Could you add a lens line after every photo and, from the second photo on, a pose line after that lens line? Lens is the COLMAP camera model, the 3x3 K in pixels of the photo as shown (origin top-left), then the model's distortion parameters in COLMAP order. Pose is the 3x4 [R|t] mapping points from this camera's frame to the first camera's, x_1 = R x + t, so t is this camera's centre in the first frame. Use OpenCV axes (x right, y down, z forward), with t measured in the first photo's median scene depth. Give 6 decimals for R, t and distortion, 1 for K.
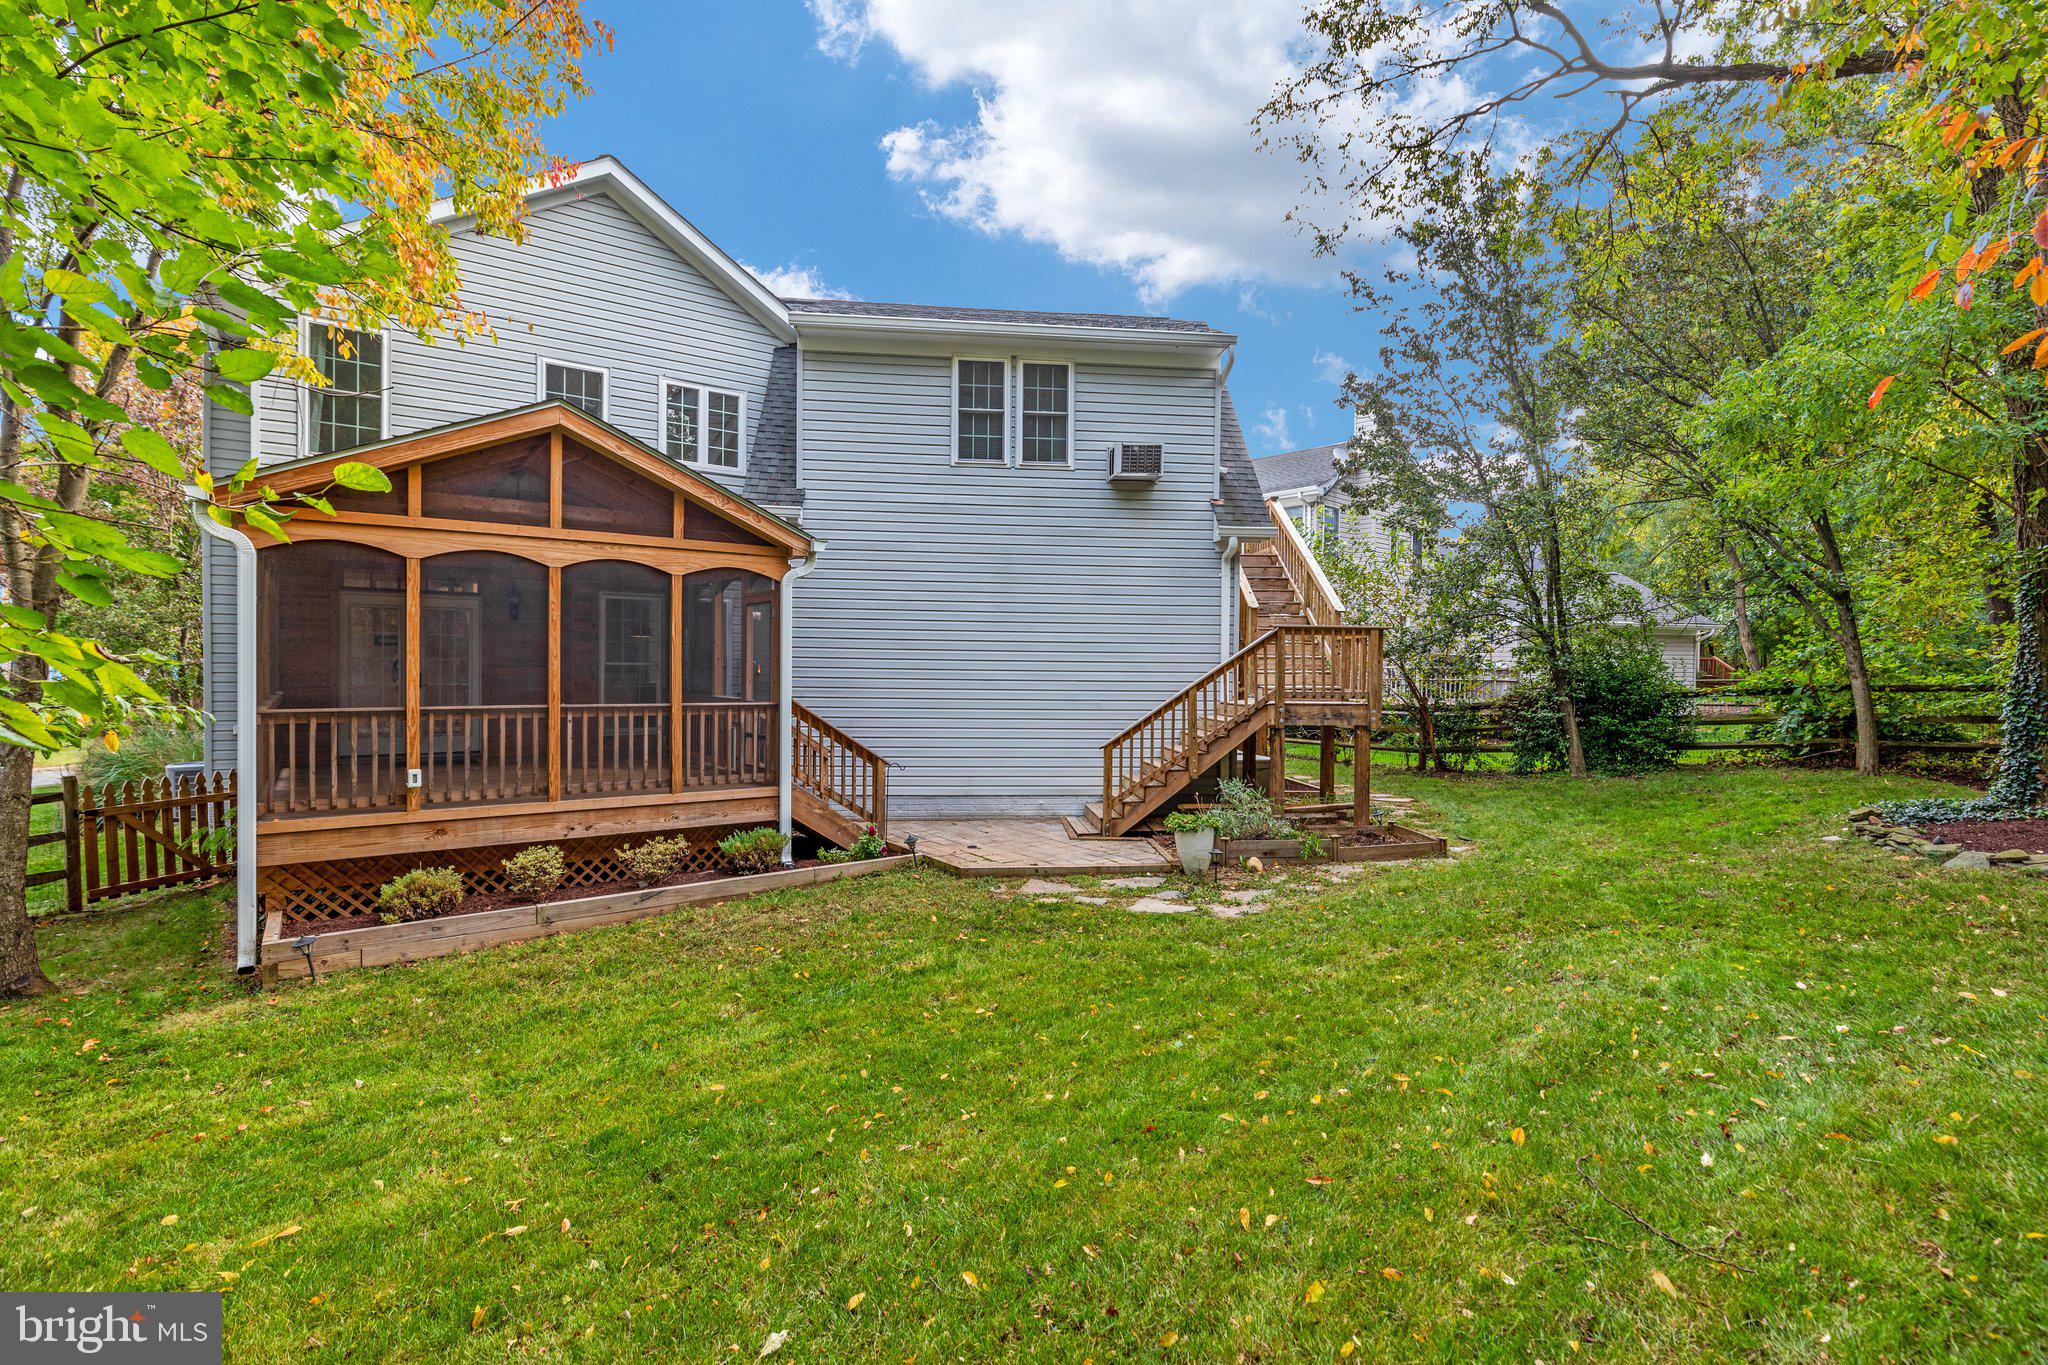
lens RADIAL K [[996.5, 0, 1022.7], [0, 996.5, 688.6], [0, 0, 1]] dist [0.002516, 0.000101]
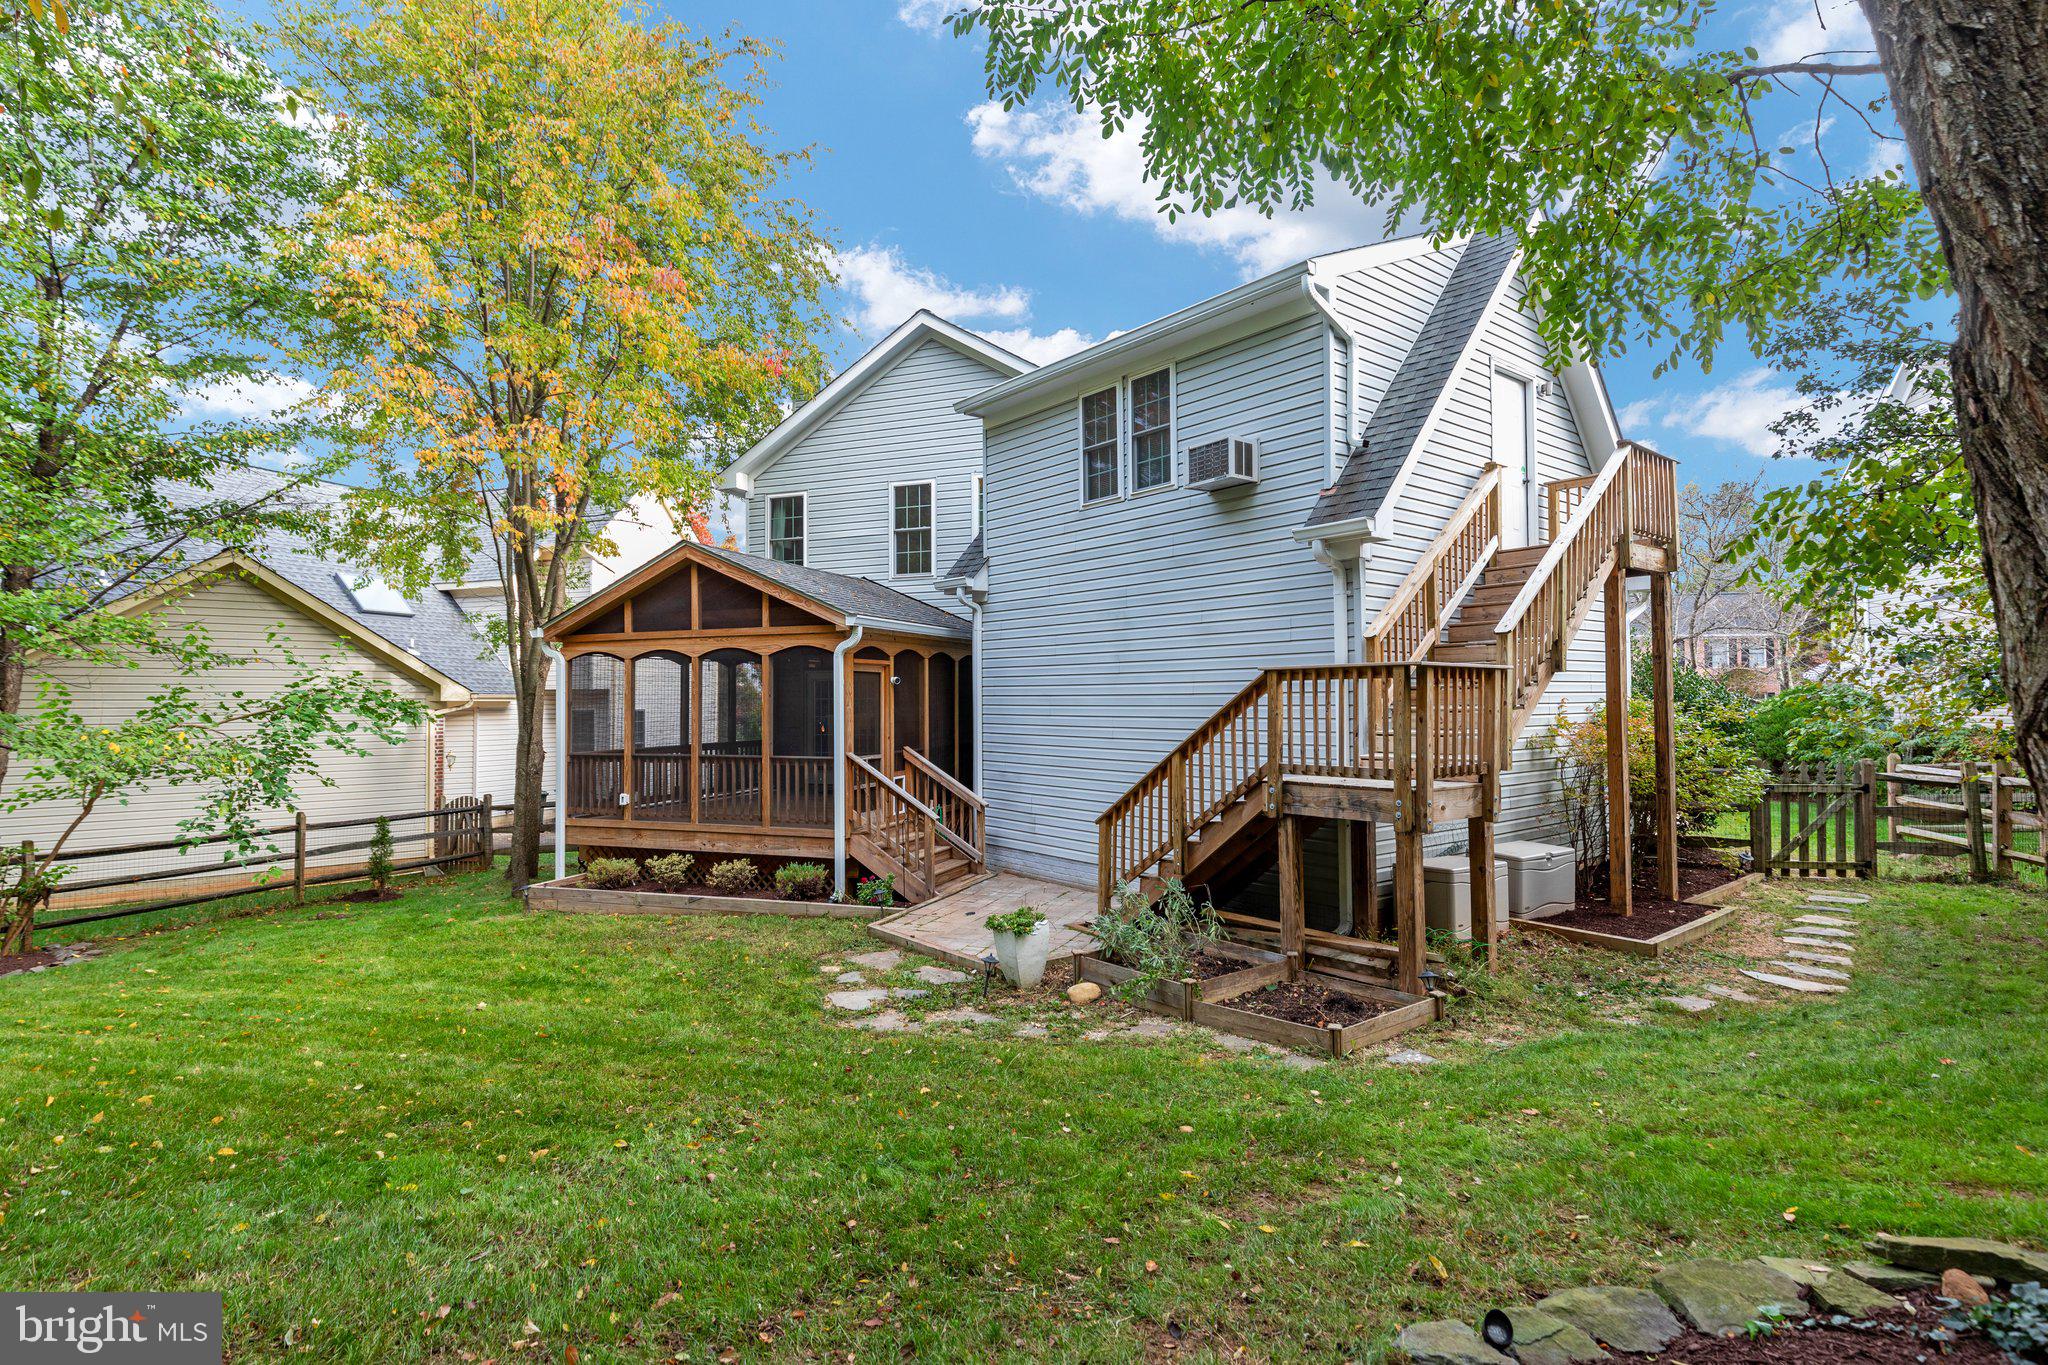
lens RADIAL K [[1017.5, 0, 1023.8], [0, 1017.5, 679.4], [0, 0, 1]] dist [0.000852, 0.000004]
pose [[0.525786, -0.030657, -0.850064, 0.723318], [-0.002464, 0.999291, -0.037563, -0.026760], [0.850613, 0.021845, 0.525338, 0.455487]]
